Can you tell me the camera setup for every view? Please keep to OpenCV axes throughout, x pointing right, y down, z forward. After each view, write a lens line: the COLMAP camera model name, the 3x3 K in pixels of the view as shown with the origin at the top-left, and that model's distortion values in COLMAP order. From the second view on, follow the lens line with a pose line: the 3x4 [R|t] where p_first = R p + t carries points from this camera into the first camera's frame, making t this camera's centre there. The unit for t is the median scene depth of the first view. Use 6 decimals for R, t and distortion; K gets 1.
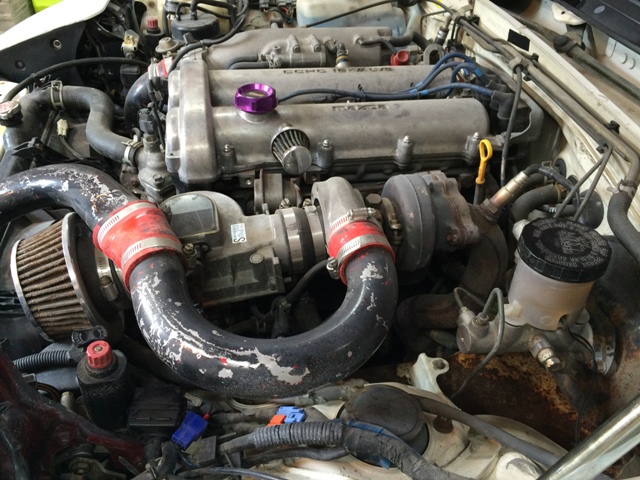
lens RADIAL K [[544.6, 0, 317.5], [0, 544.6, 239.1], [0, 0, 1]] dist [0.087514, -0.116664]
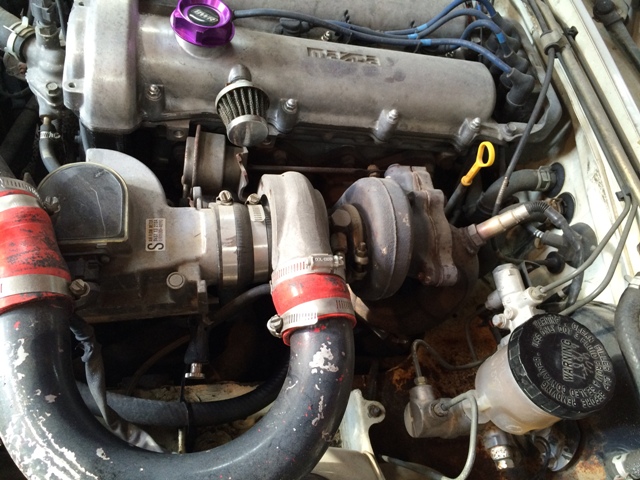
lens RADIAL K [[544.6, 0, 317.5], [0, 544.6, 239.1], [0, 0, 1]] dist [0.087514, -0.116664]
pose [[0.975383, 0.148958, 0.162602, -0.047913], [-0.190355, 0.940990, 0.279827, -0.243081], [-0.111324, -0.303891, 0.946180, 0.254634]]
